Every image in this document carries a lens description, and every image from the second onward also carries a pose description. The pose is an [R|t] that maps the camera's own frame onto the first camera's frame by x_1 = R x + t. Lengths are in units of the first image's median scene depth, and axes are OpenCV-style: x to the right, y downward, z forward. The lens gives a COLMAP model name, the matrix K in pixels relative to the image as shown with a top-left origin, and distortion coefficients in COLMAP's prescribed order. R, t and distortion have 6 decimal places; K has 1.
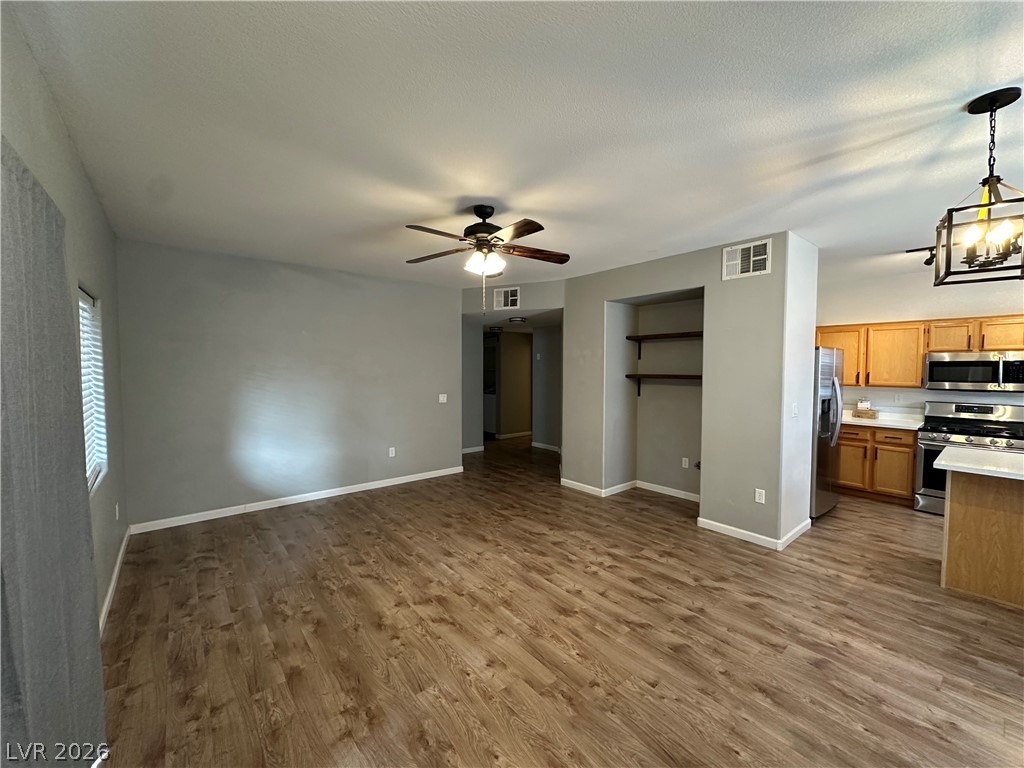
lens RADIAL K [[408.9, 0, 512.0], [0, 408.9, 384.0], [0, 0, 1]] dist [-0.001701, -0.000561]
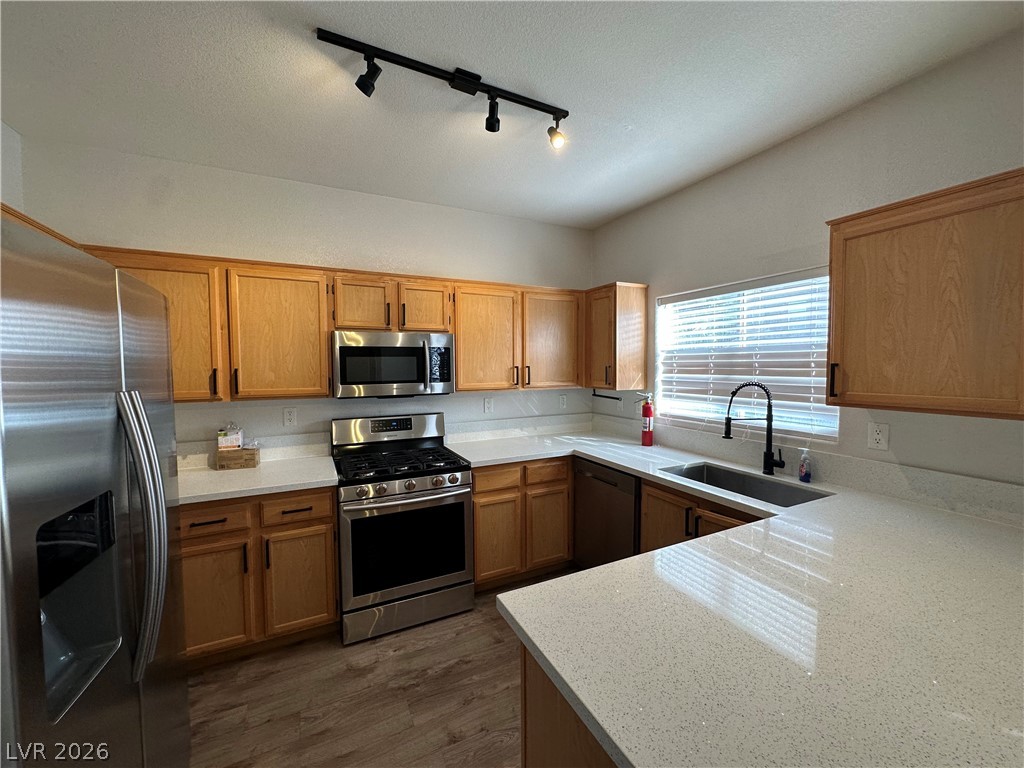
lens RADIAL K [[408.9, 0, 512.0], [0, 408.9, 384.0], [0, 0, 1]] dist [-0.001701, -0.000561]
pose [[0.230329, -0.050704, 0.971791, 0.540368], [0.047277, 0.998045, 0.040868, -0.017271], [-0.971964, 0.036530, 0.232276, 0.641467]]
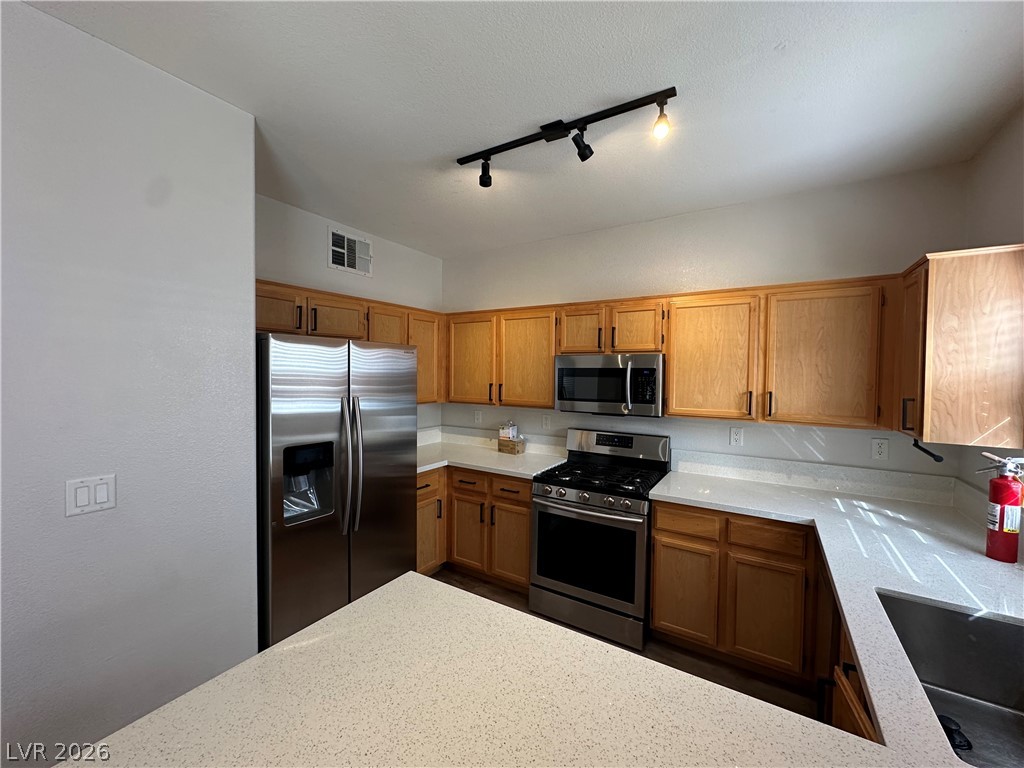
lens RADIAL K [[408.9, 0, 512.0], [0, 408.9, 384.0], [0, 0, 1]] dist [-0.001701, -0.000561]
pose [[0.950383, -0.001066, 0.311080, 0.731439], [0.004541, 0.999935, -0.010446, -0.023408], [-0.311048, 0.011340, 0.950326, 0.399790]]
